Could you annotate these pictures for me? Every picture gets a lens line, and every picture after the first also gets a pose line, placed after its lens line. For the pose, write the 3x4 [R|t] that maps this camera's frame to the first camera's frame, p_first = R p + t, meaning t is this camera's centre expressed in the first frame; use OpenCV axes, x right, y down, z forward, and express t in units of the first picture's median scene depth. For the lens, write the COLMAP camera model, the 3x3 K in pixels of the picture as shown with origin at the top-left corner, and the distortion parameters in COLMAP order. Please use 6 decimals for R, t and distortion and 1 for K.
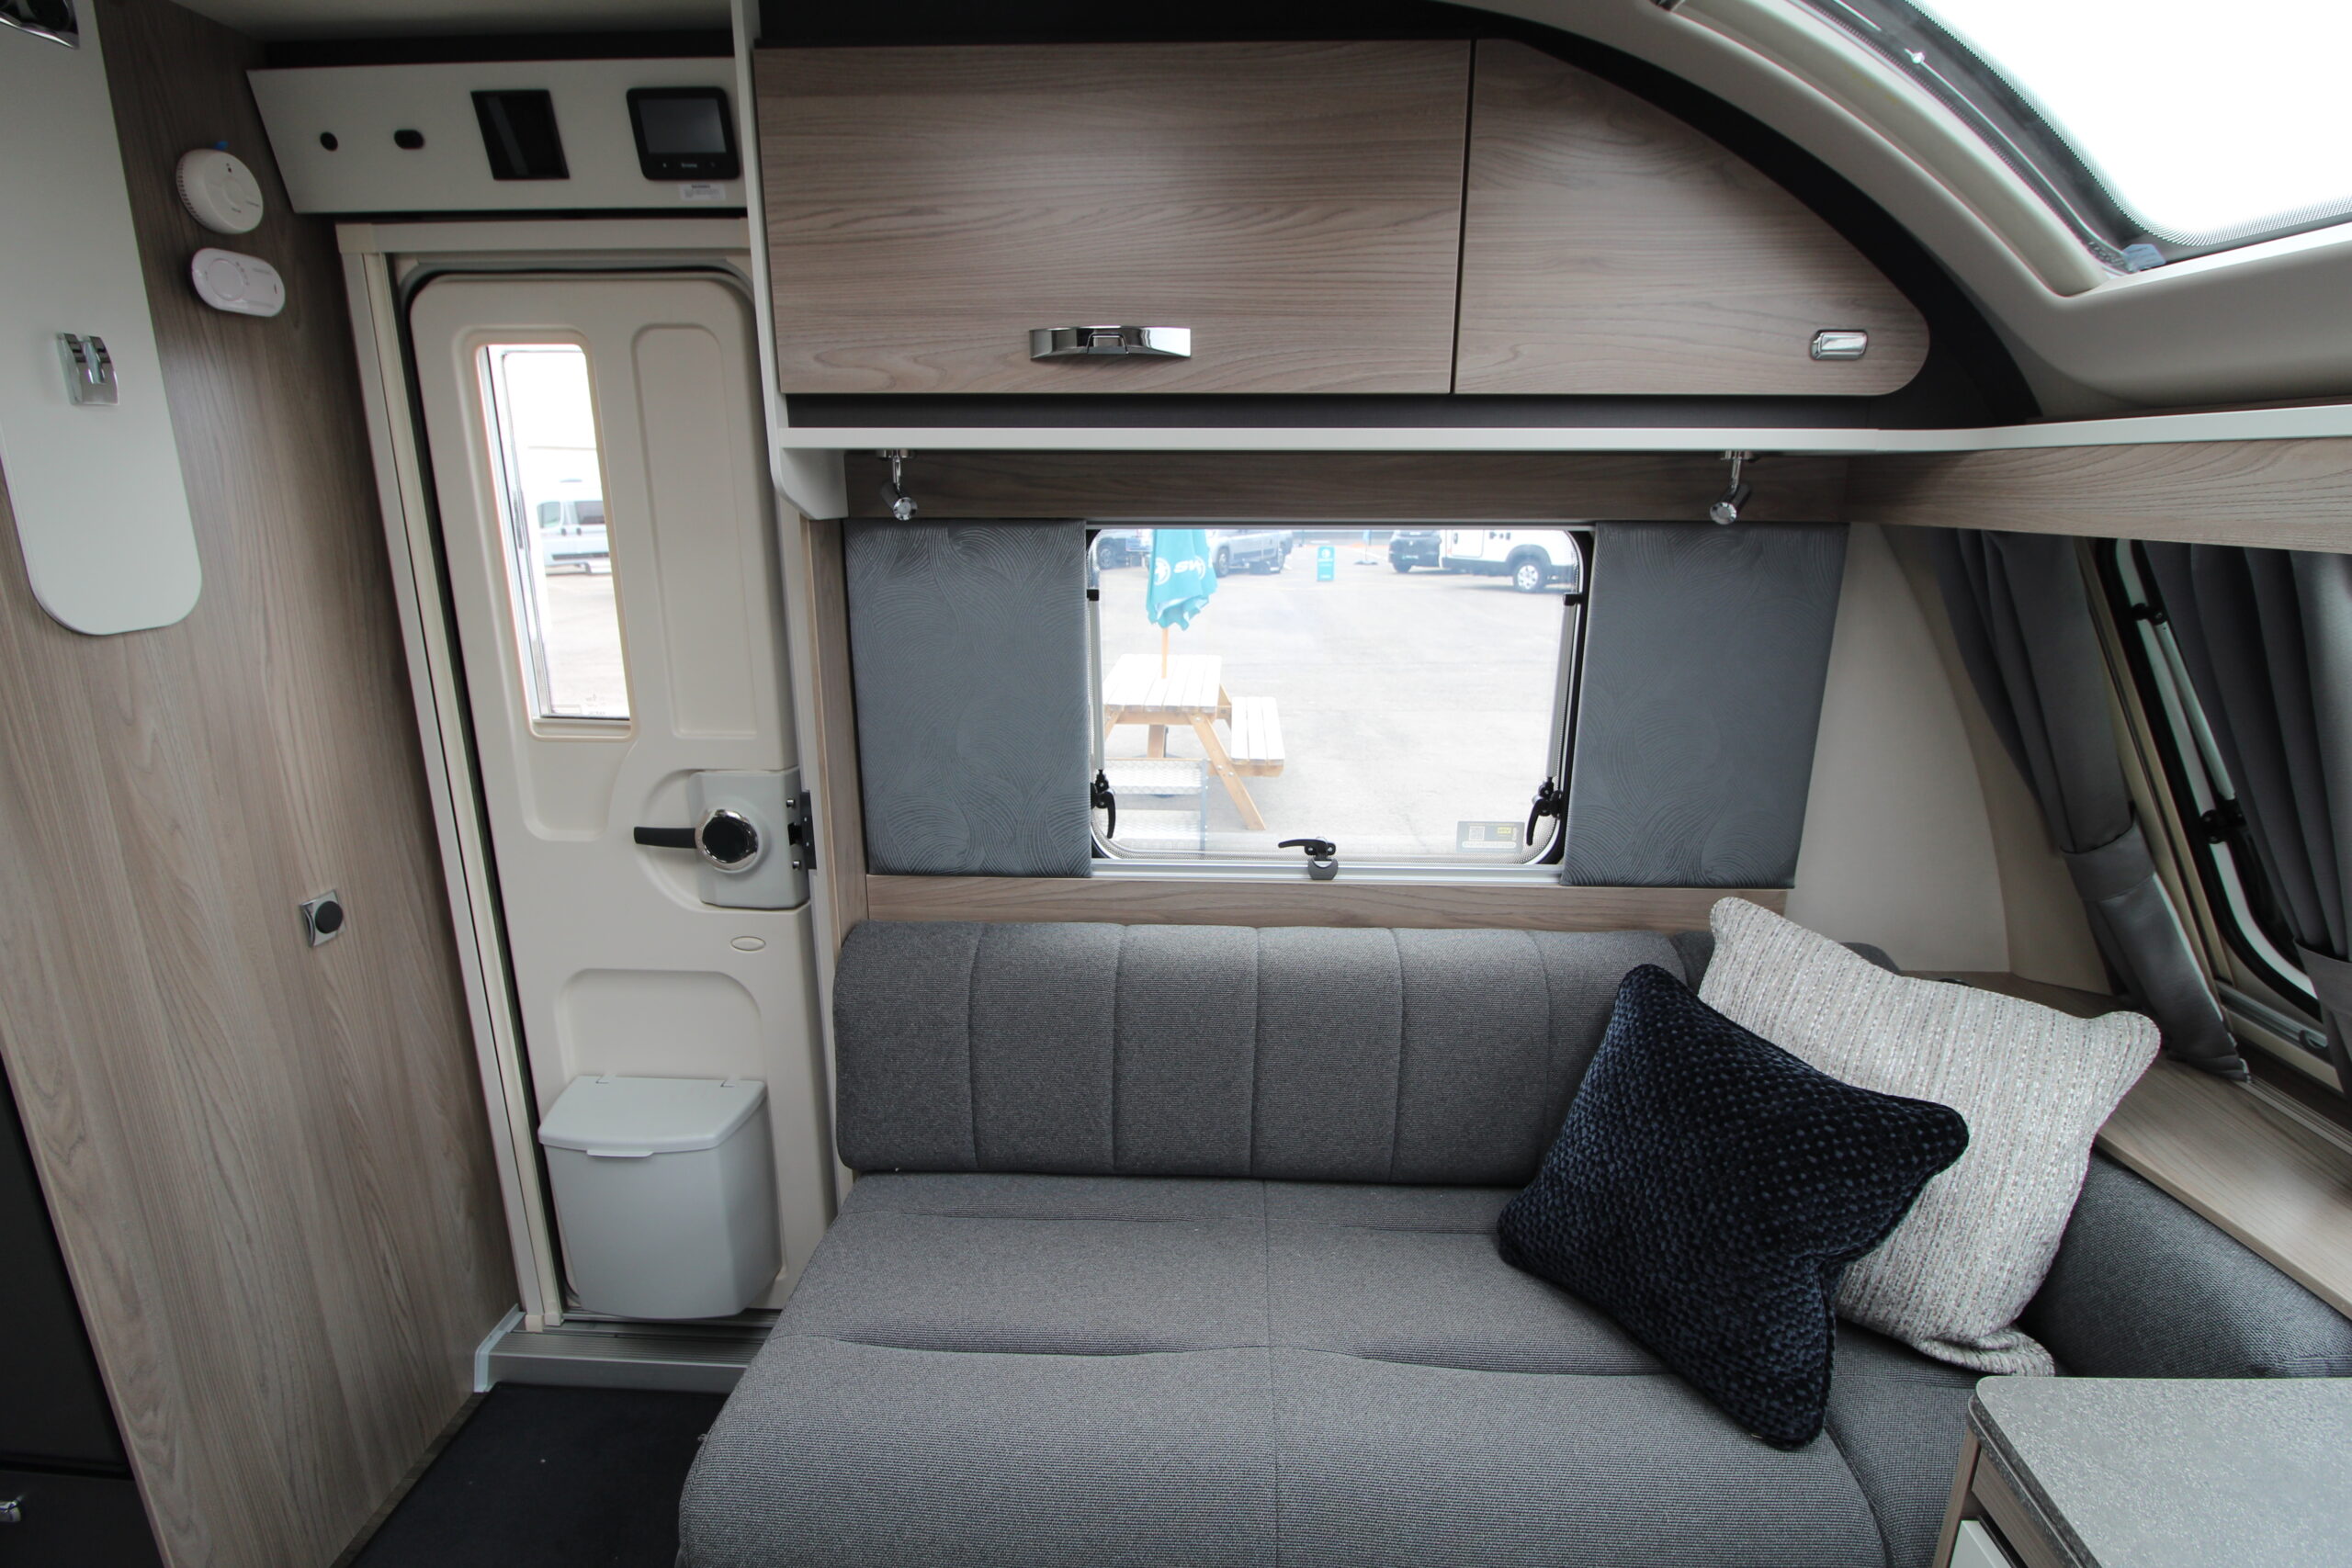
lens RADIAL K [[1123.3, 0, 1187.5], [0, 1123.3, 781.9], [0, 0, 1]] dist [-0.002669, -0.010412]
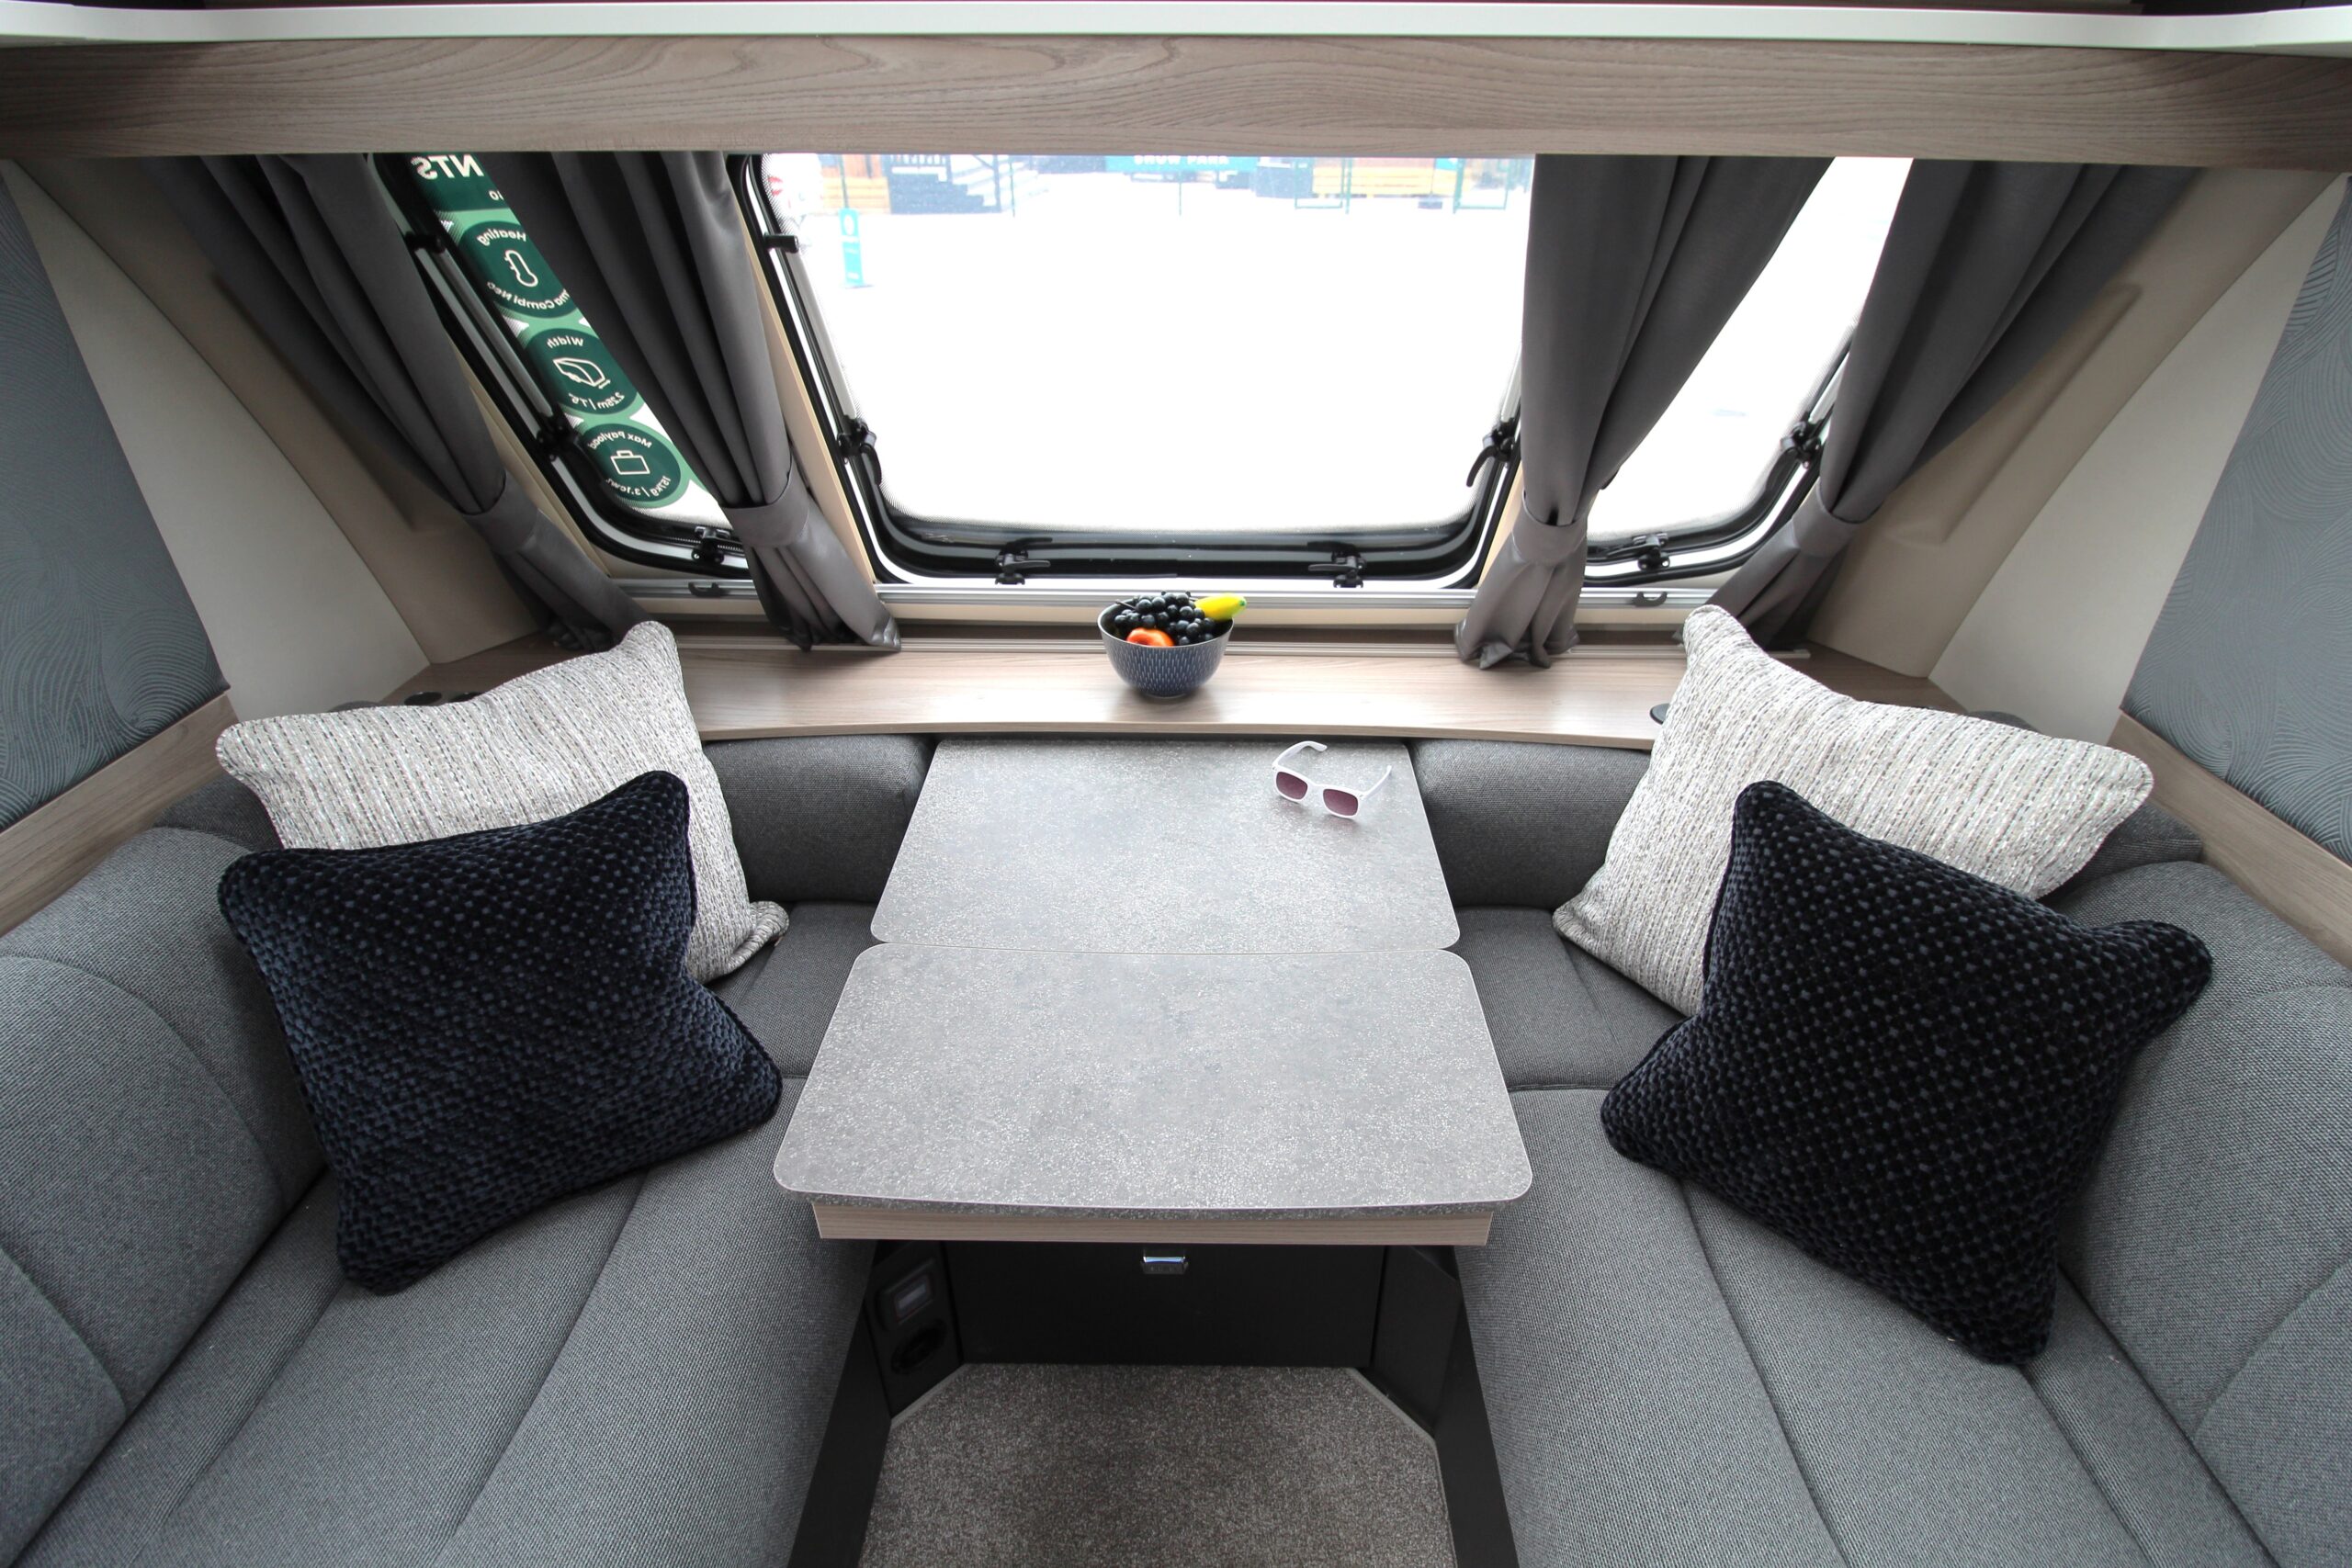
lens RADIAL K [[1123.3, 0, 1189.6], [0, 1123.3, 767.7], [0, 0, 1]] dist [-0.002669, -0.010412]
pose [[-0.034251, -0.508937, 0.860122, -0.171285], [0.252837, 0.828218, 0.500128, -0.079370], [-0.966902, 0.234600, 0.100311, 0.330371]]
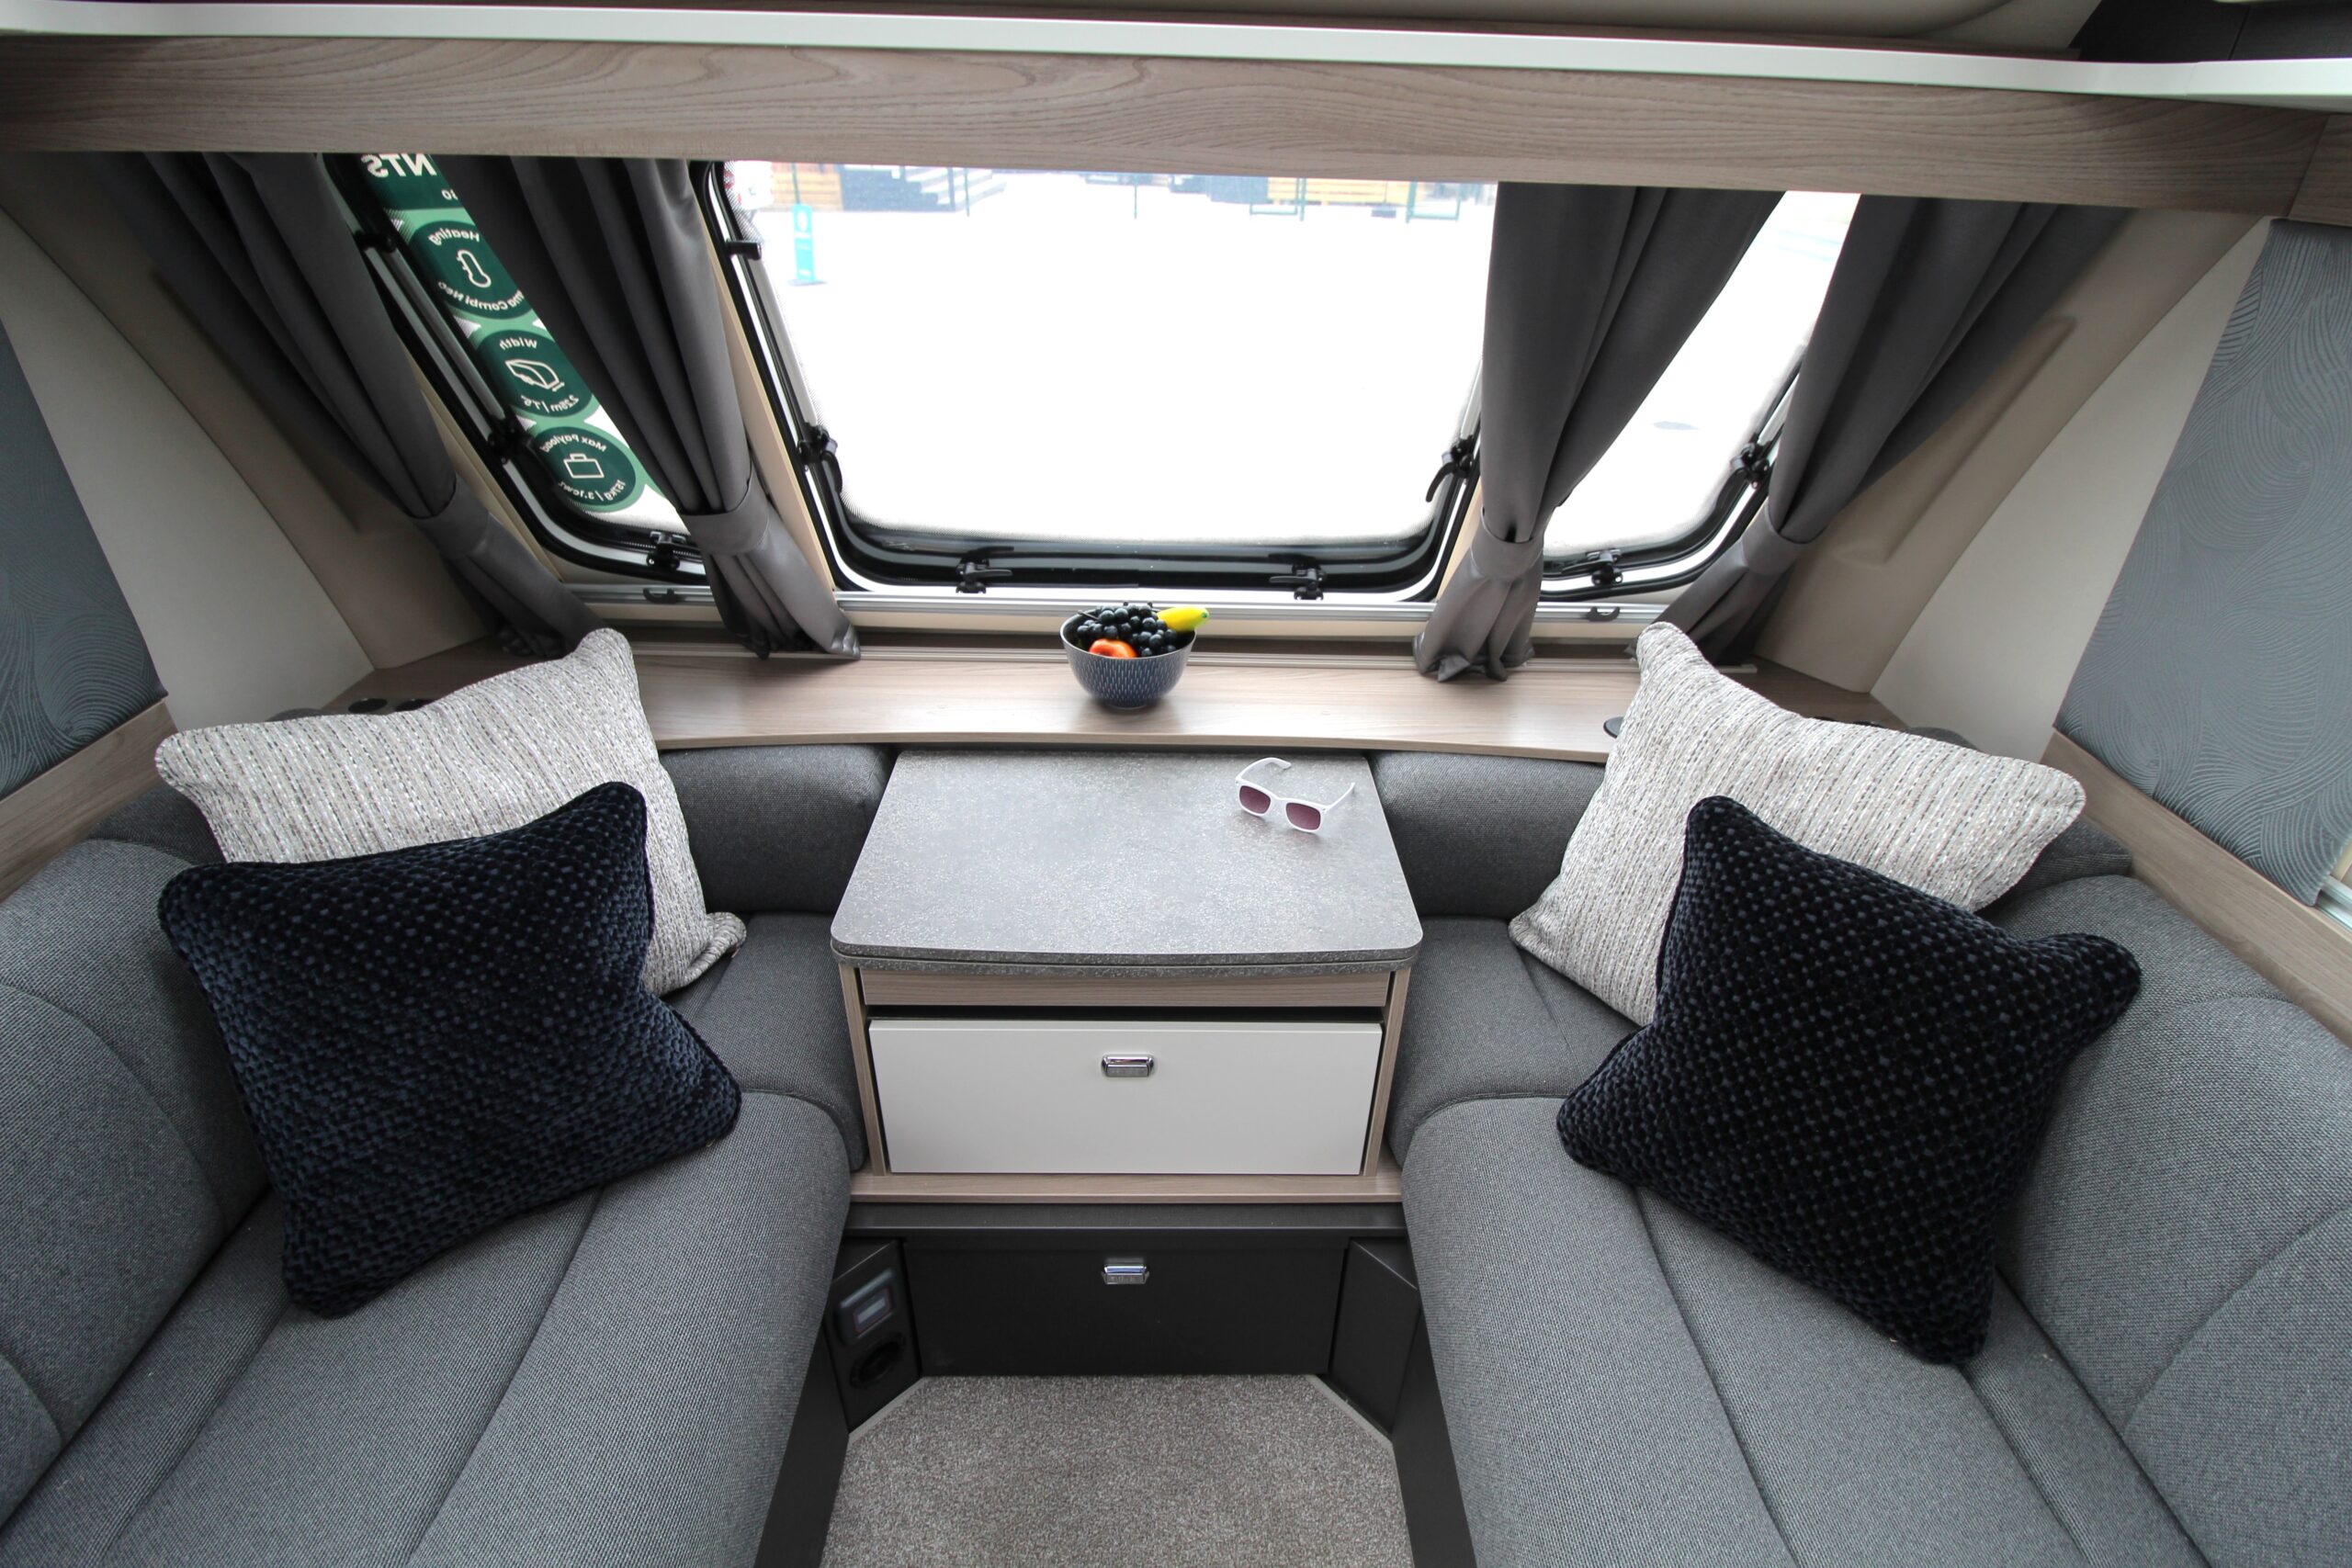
lens RADIAL K [[1123.3, 0, 1185.9], [0, 1123.3, 769.1], [0, 0, 1]] dist [-0.002669, -0.010412]
pose [[-0.065584, -0.508350, 0.858649, -0.170572], [0.230184, 0.829586, 0.508726, -0.089813], [-0.970935, 0.231012, 0.062606, 0.336202]]
